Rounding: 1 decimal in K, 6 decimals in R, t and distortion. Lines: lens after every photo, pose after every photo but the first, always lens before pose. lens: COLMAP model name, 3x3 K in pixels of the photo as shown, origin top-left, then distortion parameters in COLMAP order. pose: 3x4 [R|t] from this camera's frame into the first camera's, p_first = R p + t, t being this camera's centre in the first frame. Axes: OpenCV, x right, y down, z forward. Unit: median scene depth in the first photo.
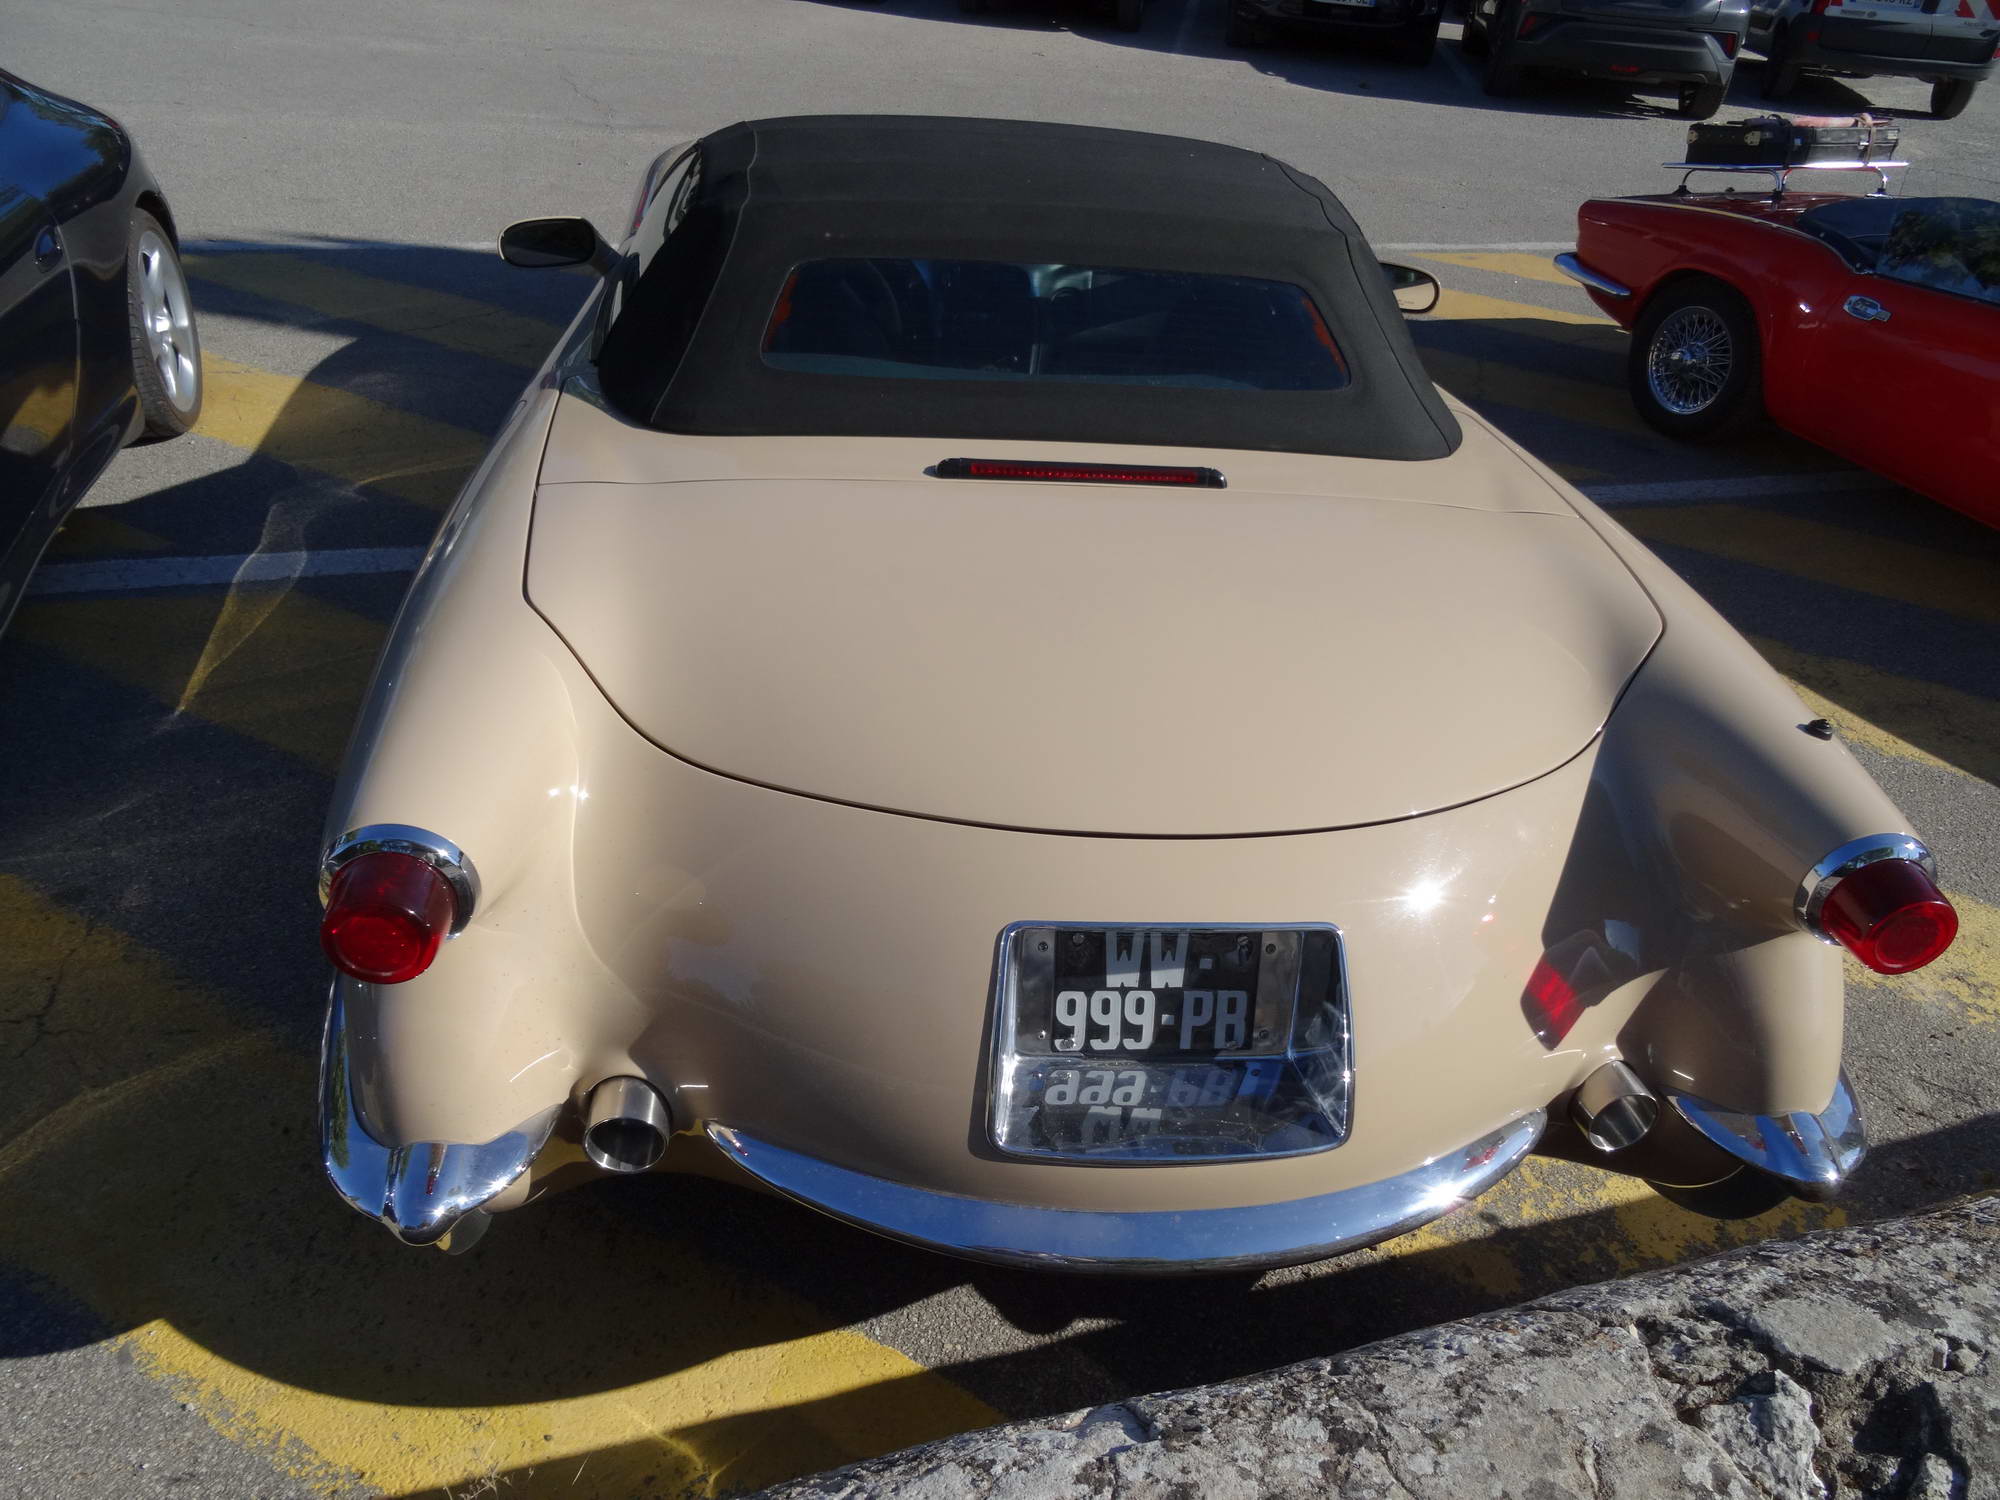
lens RADIAL K [[1440.7, 0, 984.5], [0, 1440.7, 764.0], [0, 0, 1]] dist [-0.008430, -0.001469]
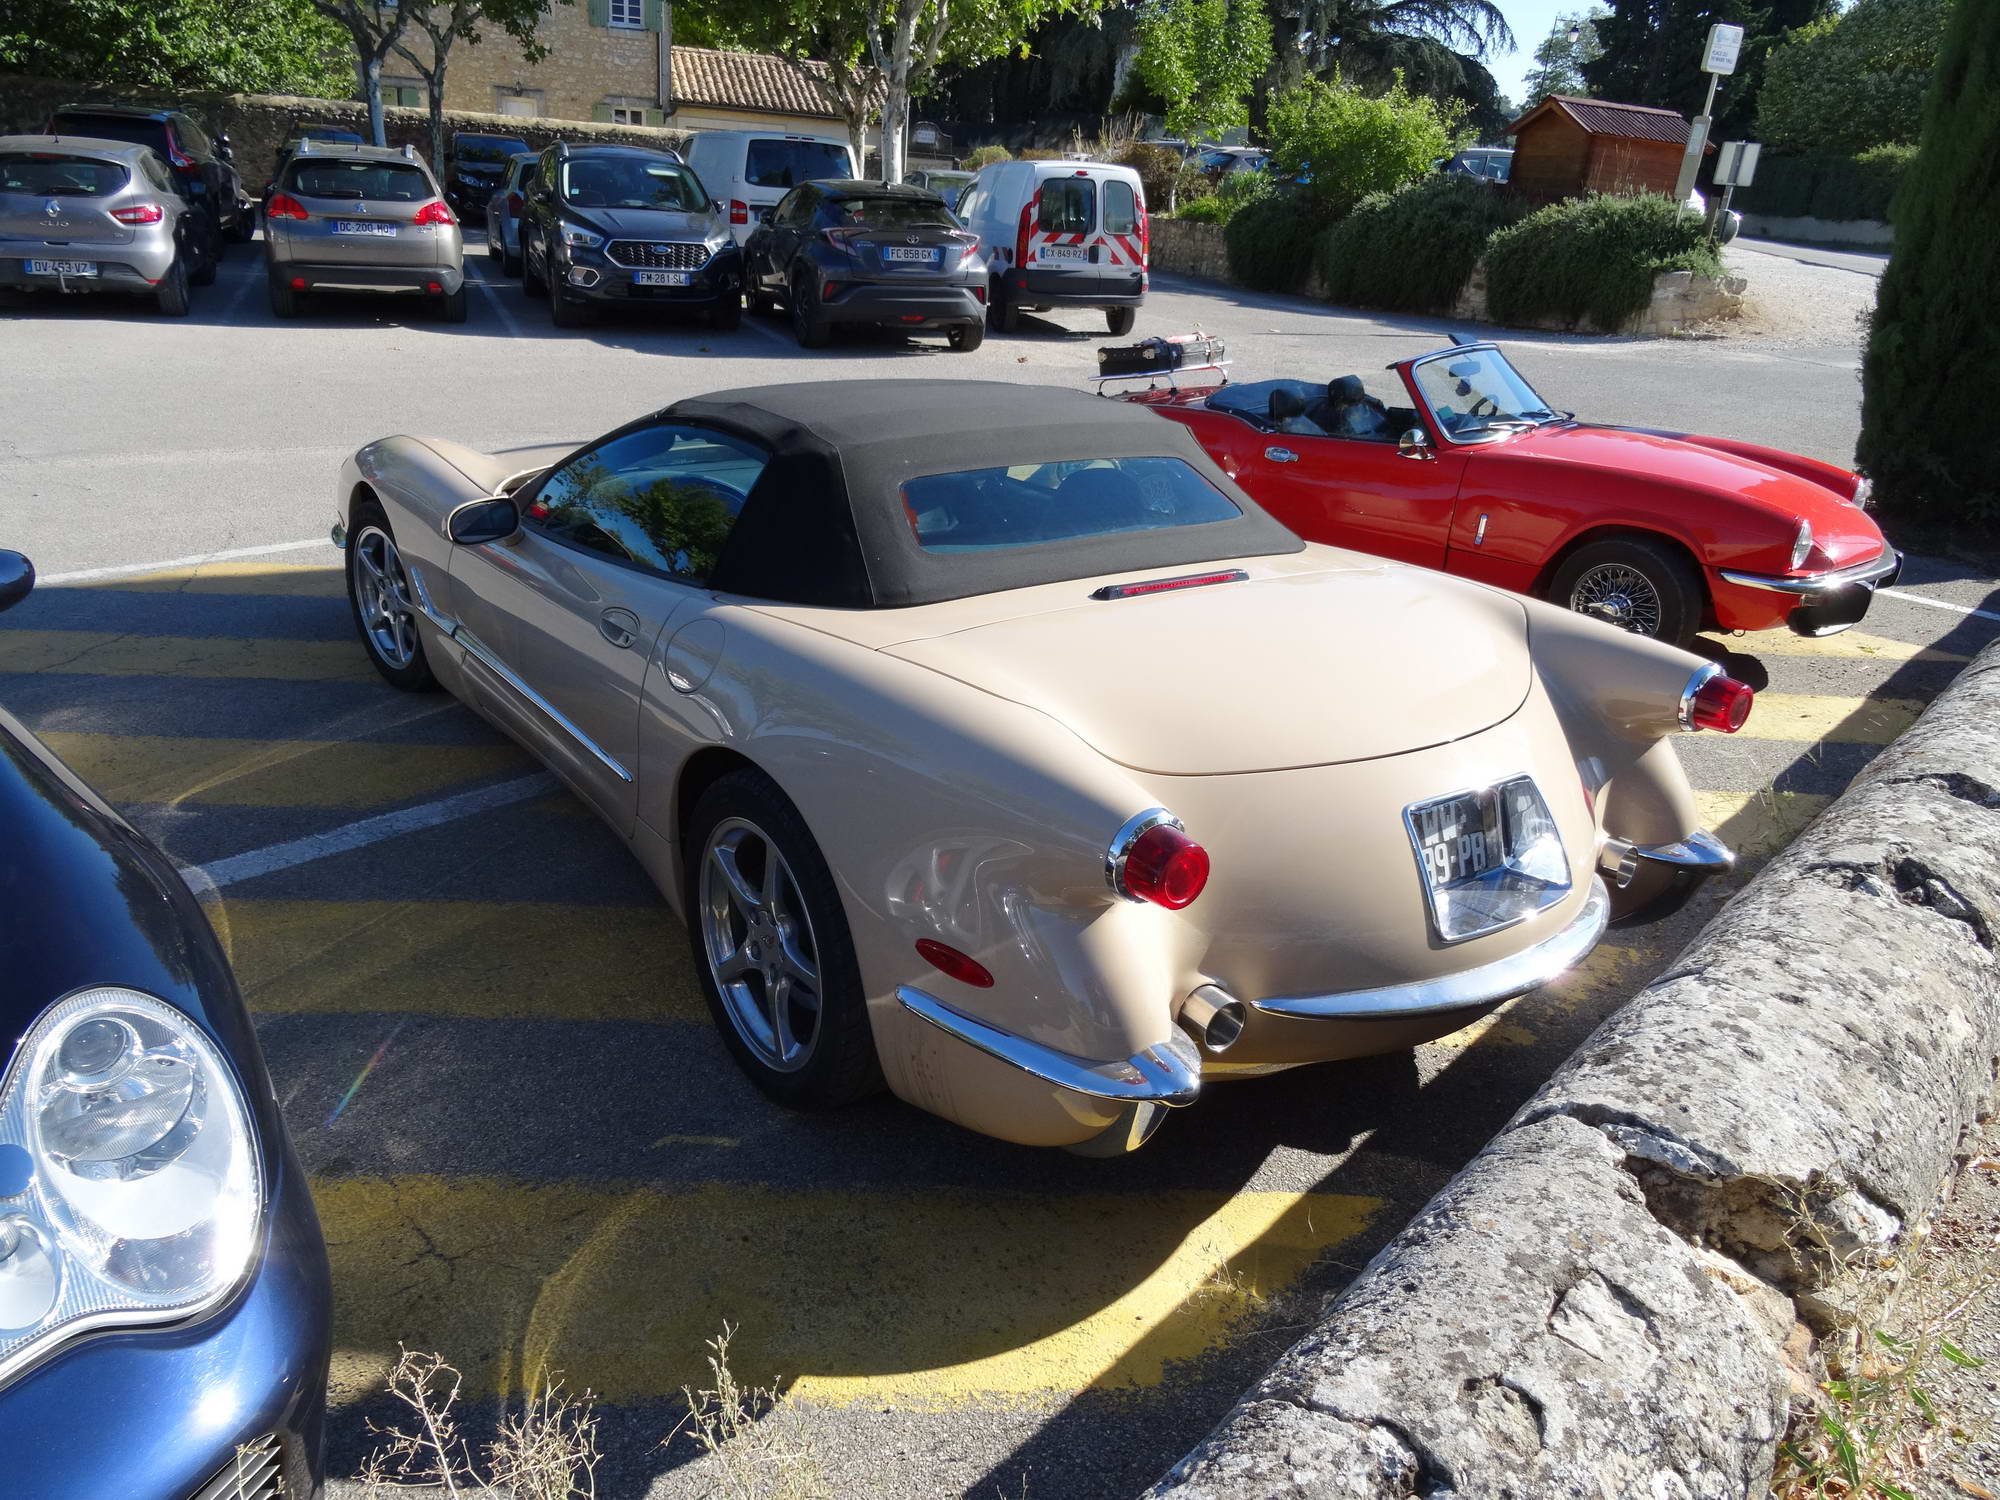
lens RADIAL K [[1440.7, 0, 980.6], [0, 1440.7, 781.3], [0, 0, 1]] dist [-0.008430, -0.001469]
pose [[0.861460, -0.219765, 0.457810, -0.927078], [0.286433, 0.954696, -0.080692, 0.060600], [-0.419336, 0.200645, 0.885381, -0.216256]]
